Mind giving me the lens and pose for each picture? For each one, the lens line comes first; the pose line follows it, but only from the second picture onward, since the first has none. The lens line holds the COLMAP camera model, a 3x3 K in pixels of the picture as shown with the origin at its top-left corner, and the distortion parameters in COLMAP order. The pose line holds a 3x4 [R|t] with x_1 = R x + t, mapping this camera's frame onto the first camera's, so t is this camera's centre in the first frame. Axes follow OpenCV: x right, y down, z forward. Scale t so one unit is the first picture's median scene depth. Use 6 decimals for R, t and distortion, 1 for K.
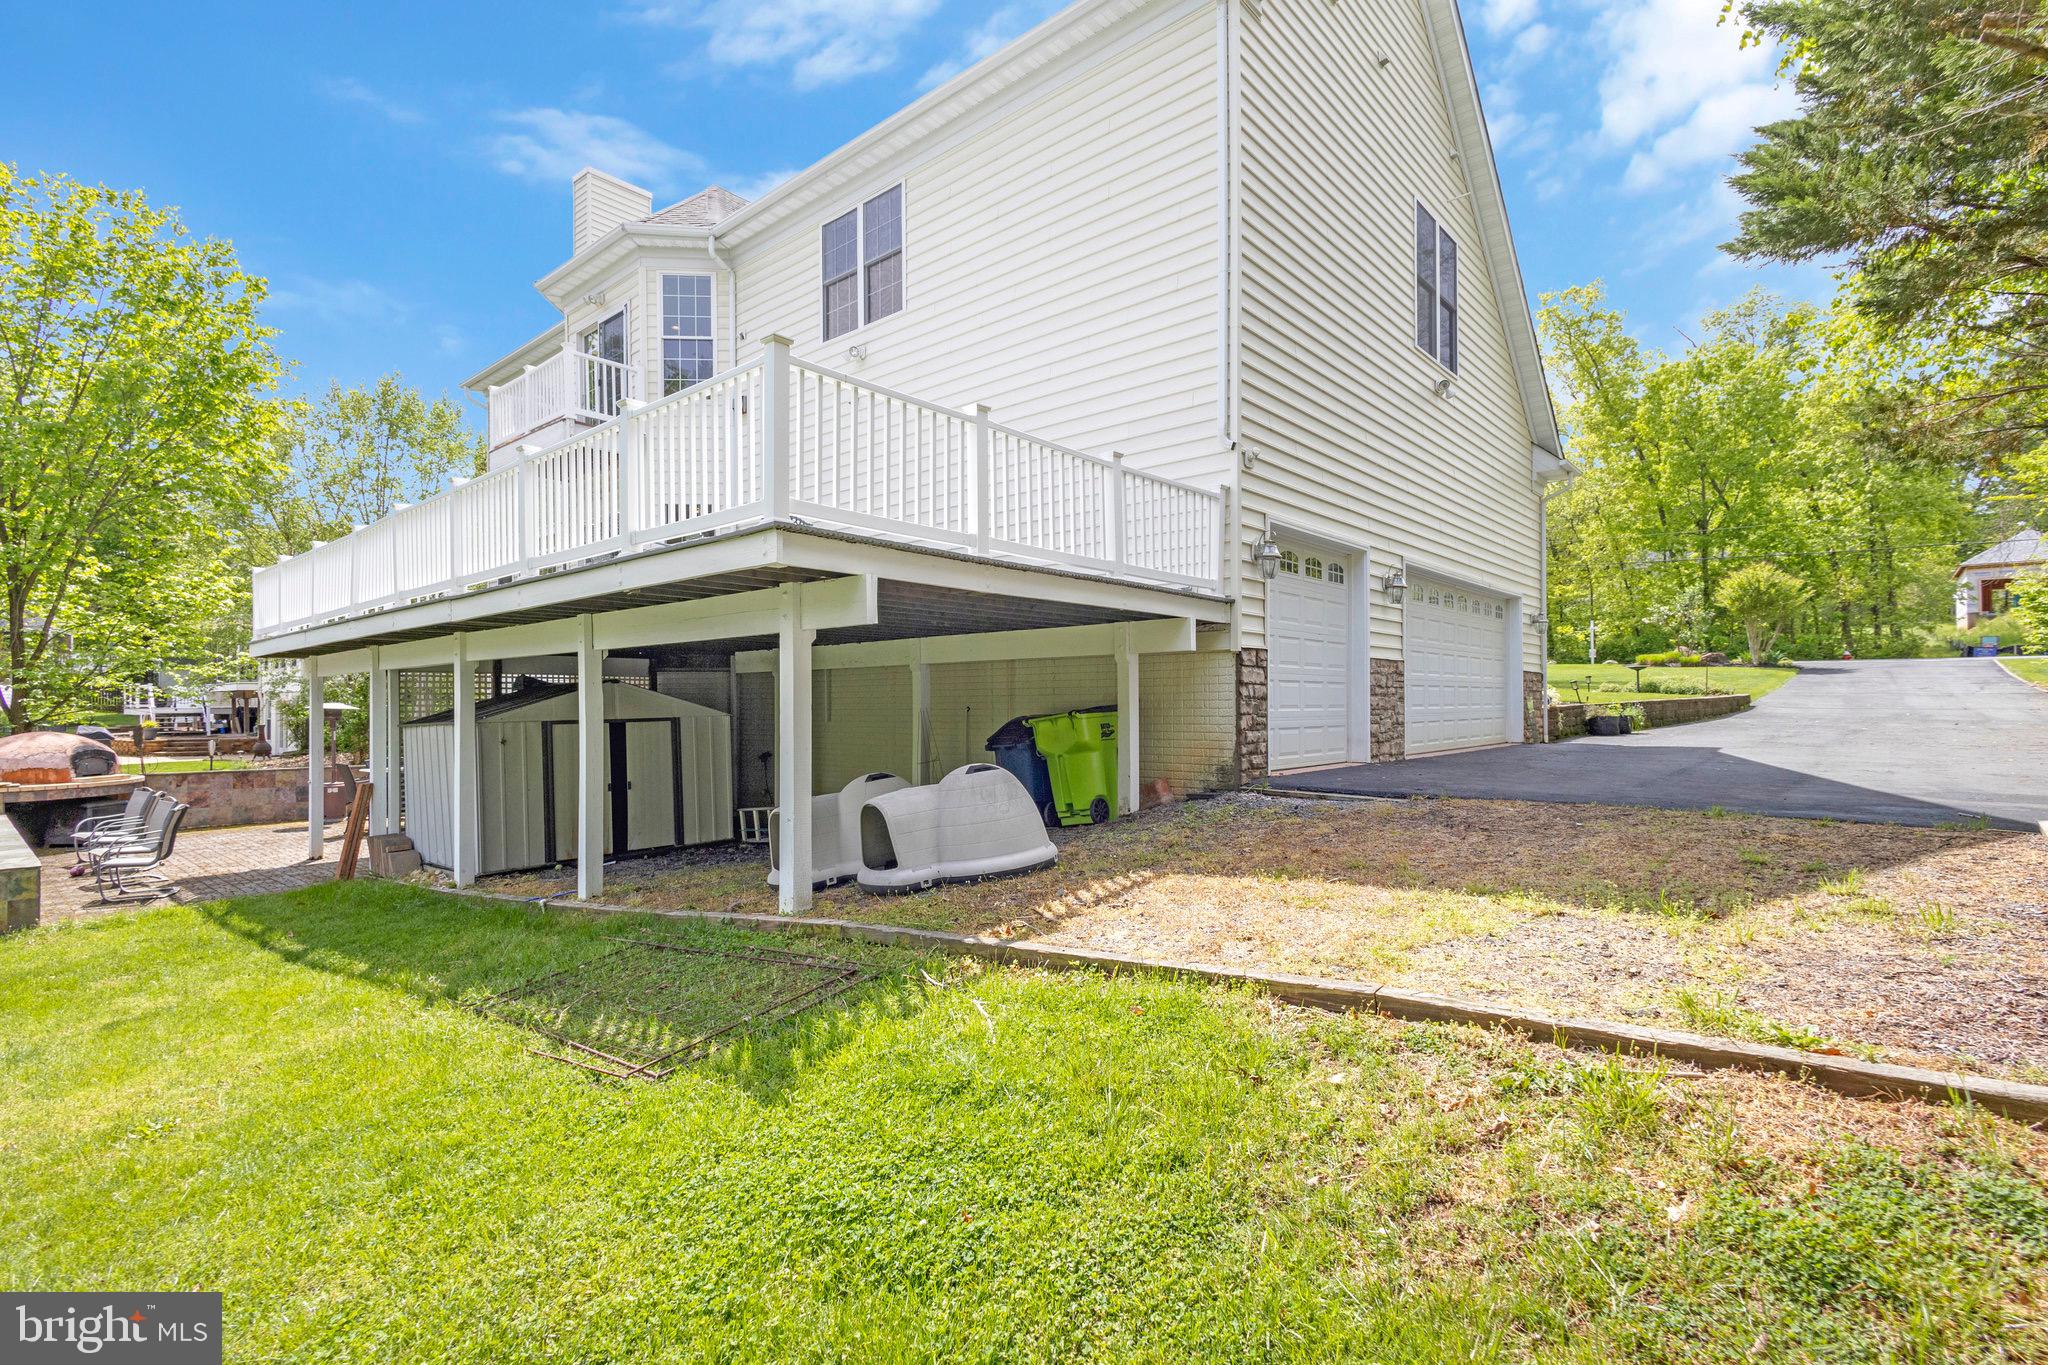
lens RADIAL K [[933.6, 0, 1024.0], [0, 933.6, 682.5], [0, 0, 1]] dist [0.002869, -0.000238]
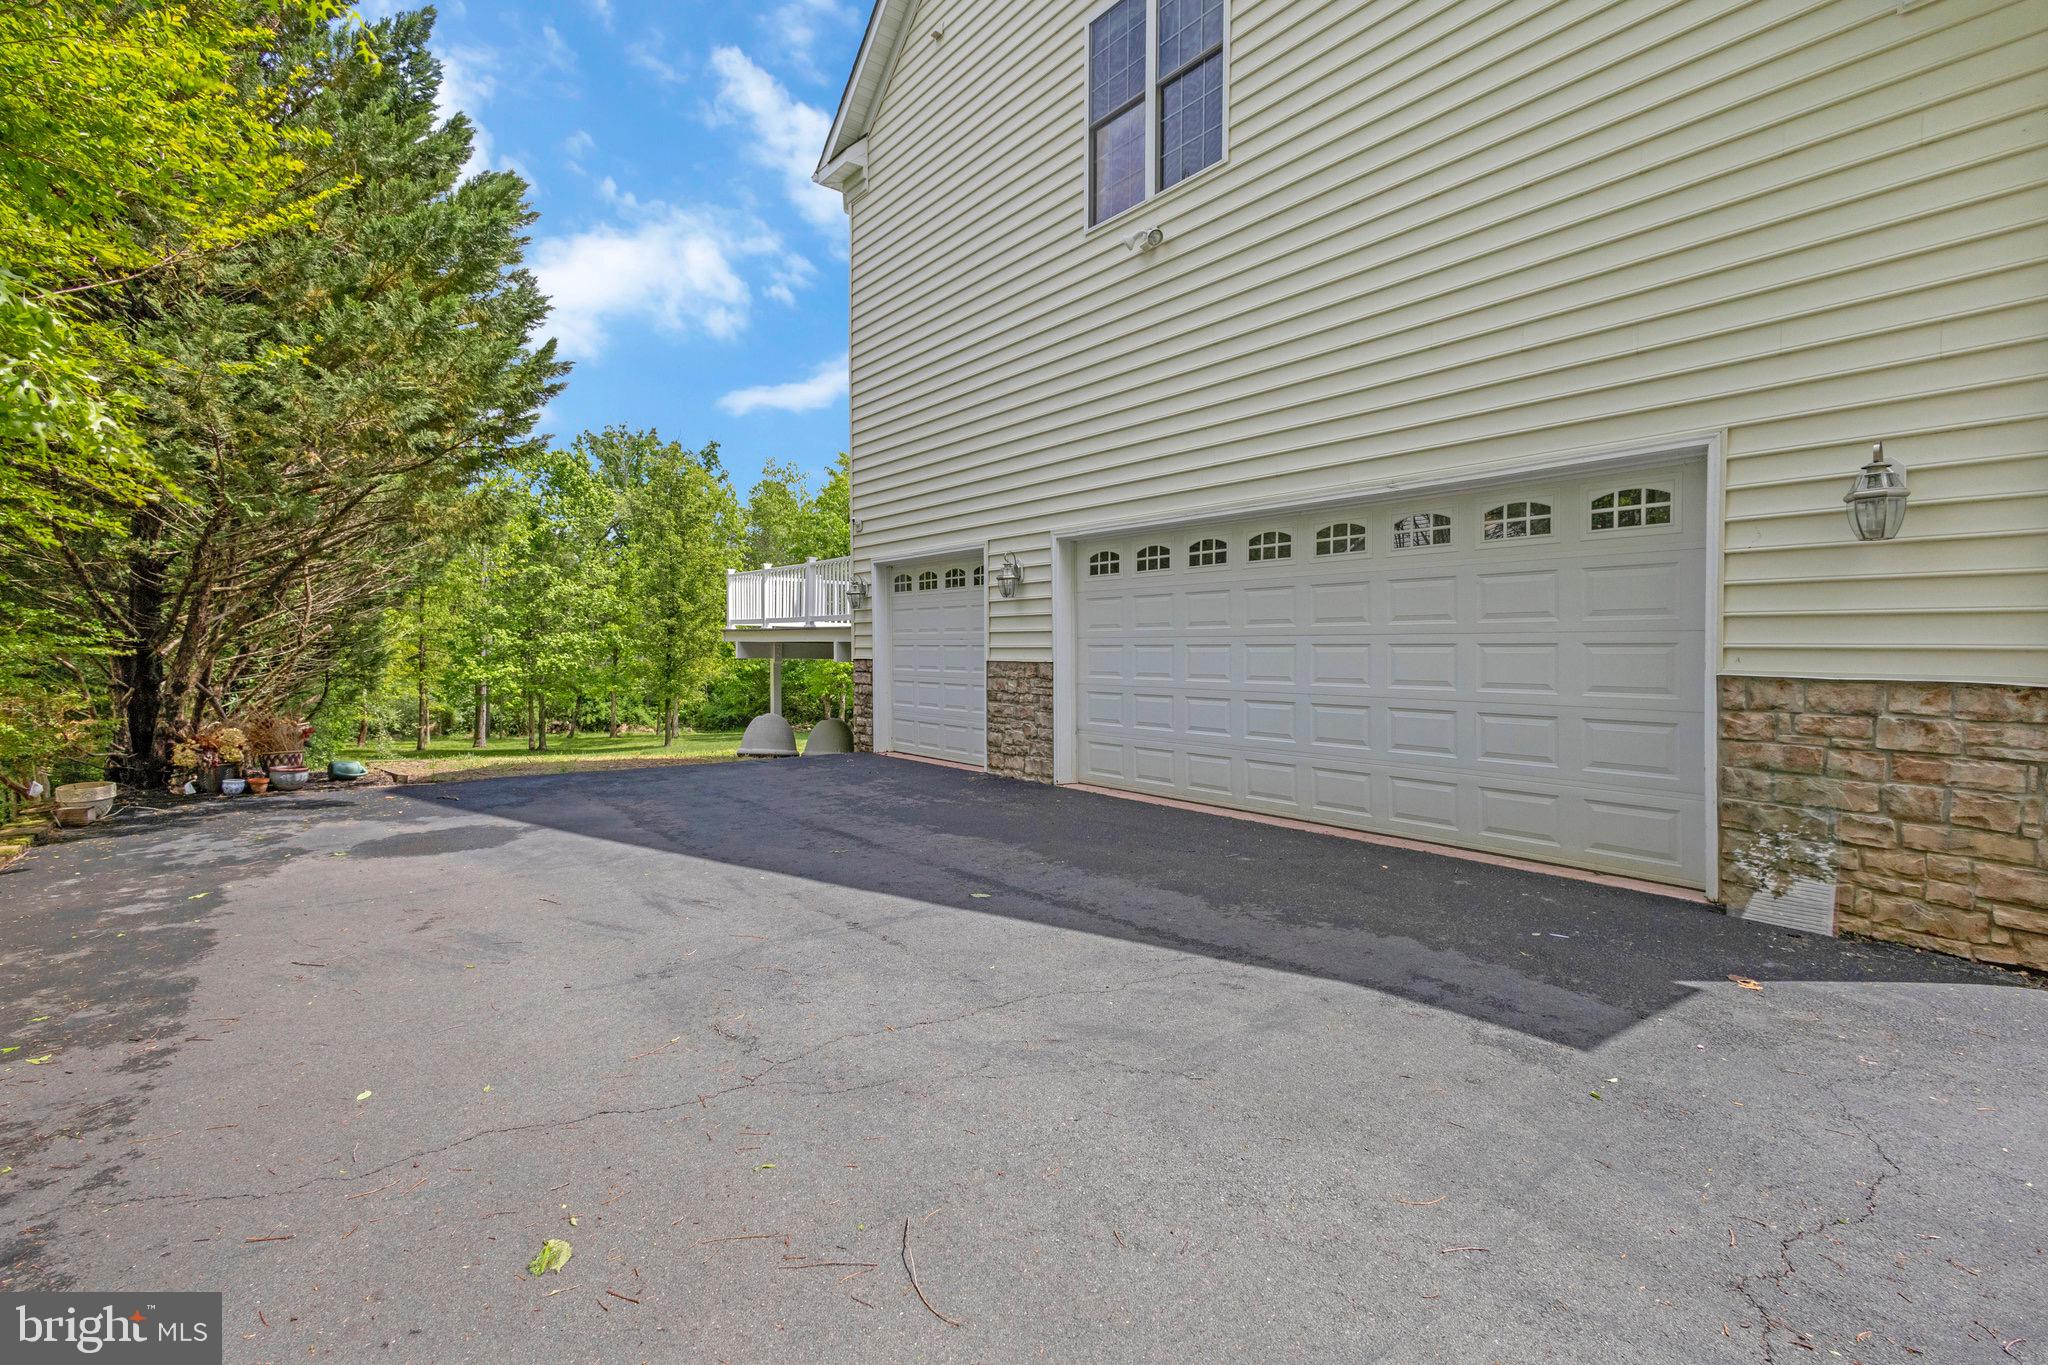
lens RADIAL K [[894.3, 0, 1024.0], [0, 894.3, 682.5], [0, 0, 1]] dist [-0.001476, -0.000332]
pose [[-0.153627, 0.023412, -0.987852, 0.343198], [0.001151, 0.999723, 0.023514, -0.007128], [0.988128, 0.002476, -0.153611, 0.321809]]
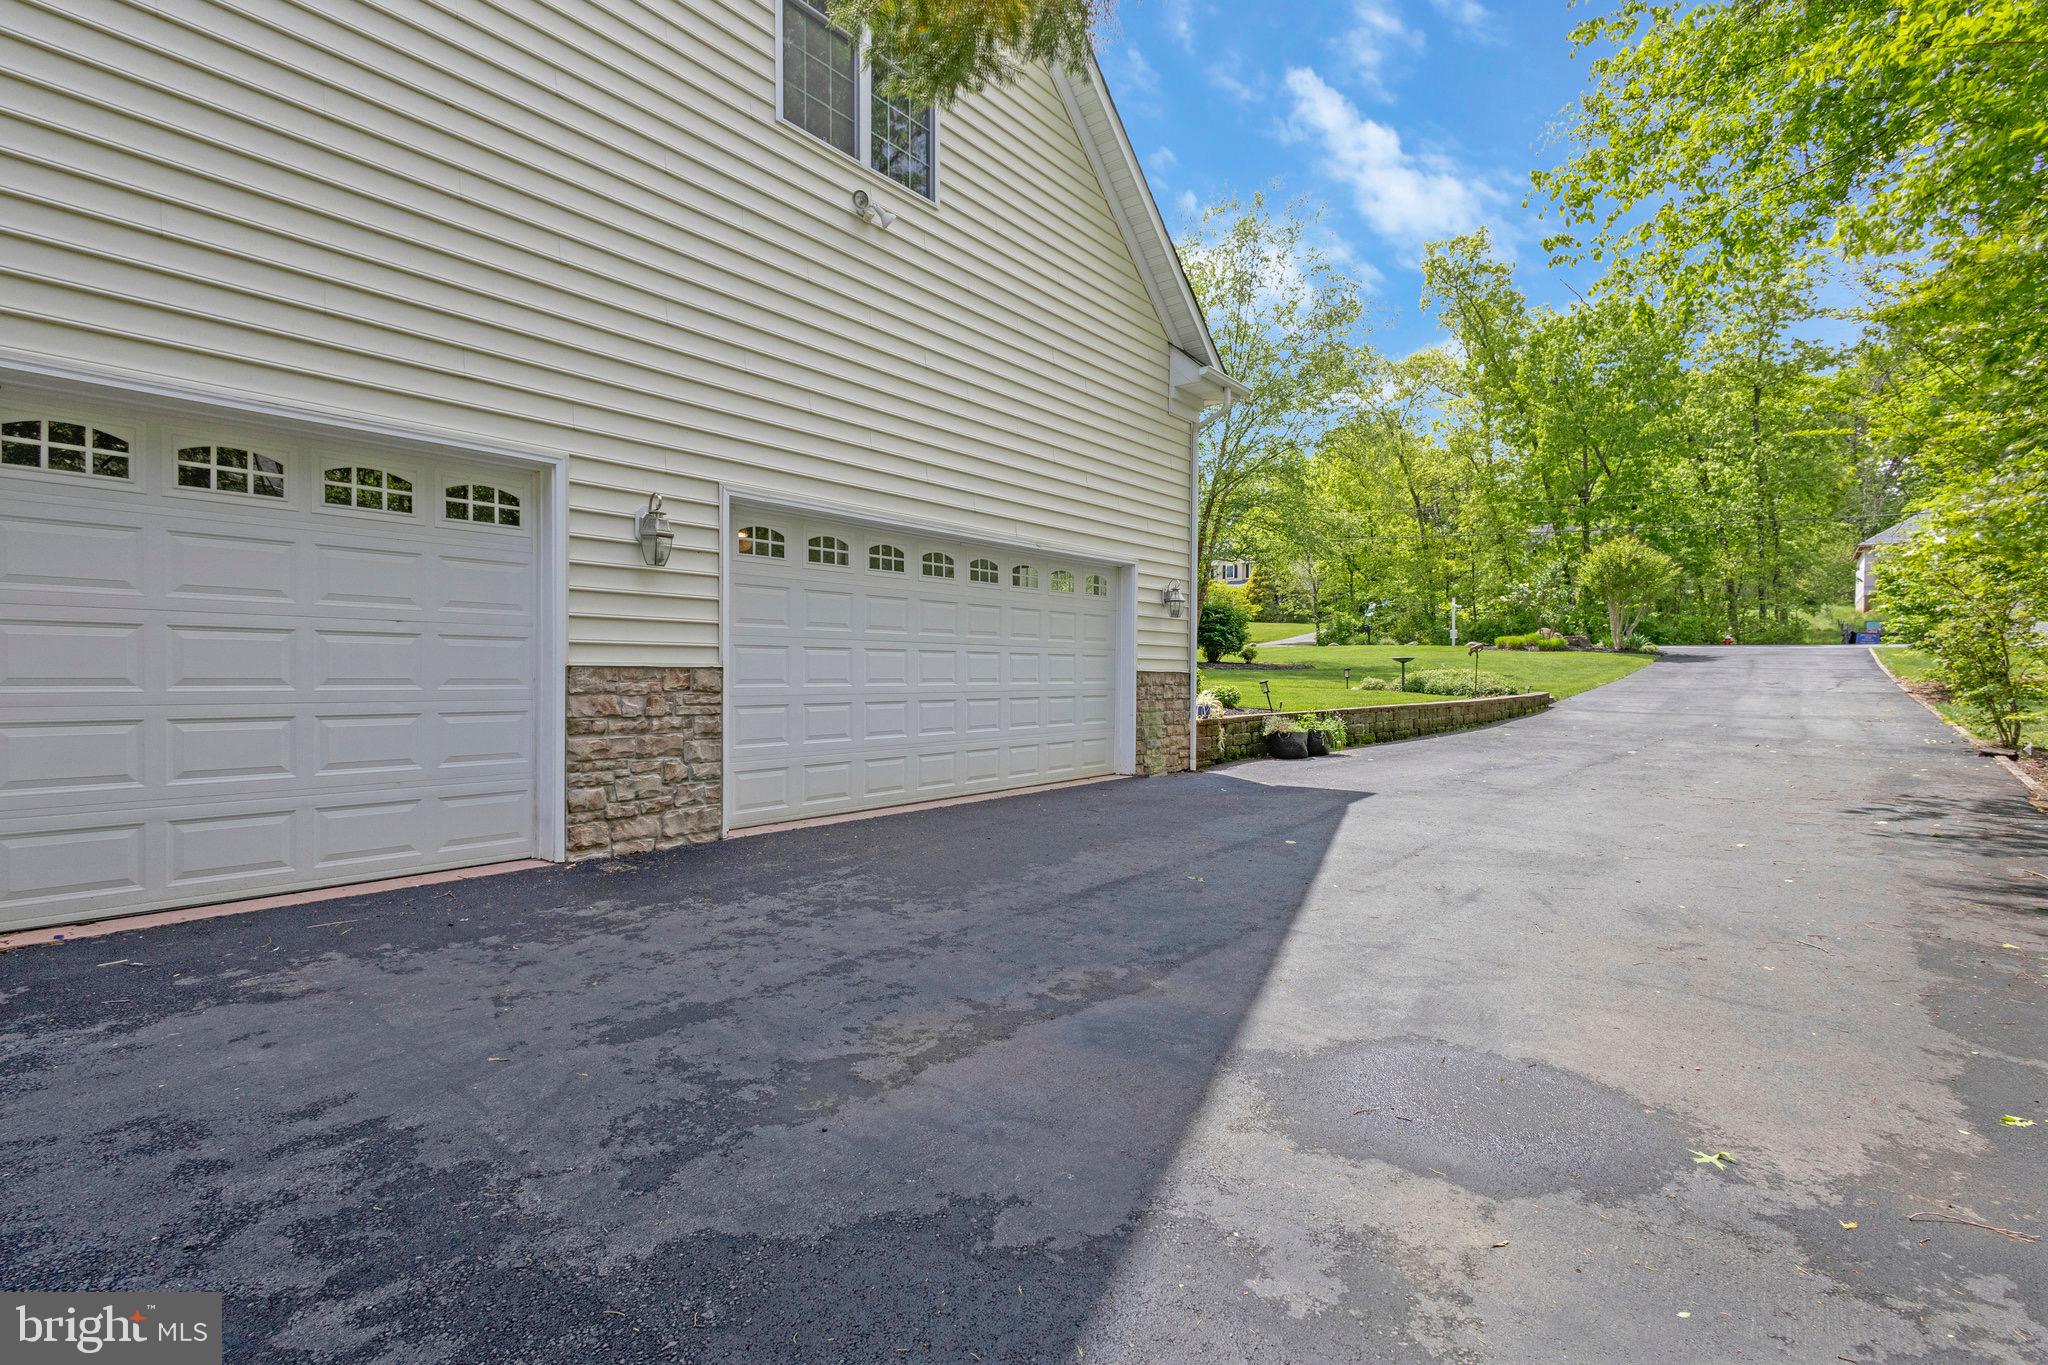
lens RADIAL K [[923.8, 0, 1027.6], [0, 923.8, 671.1], [0, 0, 1]] dist [0.007624, 0.000475]
pose [[0.998986, 0.011376, 0.043563, 0.168580], [-0.012336, 0.999686, 0.021825, -0.010588], [-0.043301, -0.022340, 0.998812, 0.127221]]
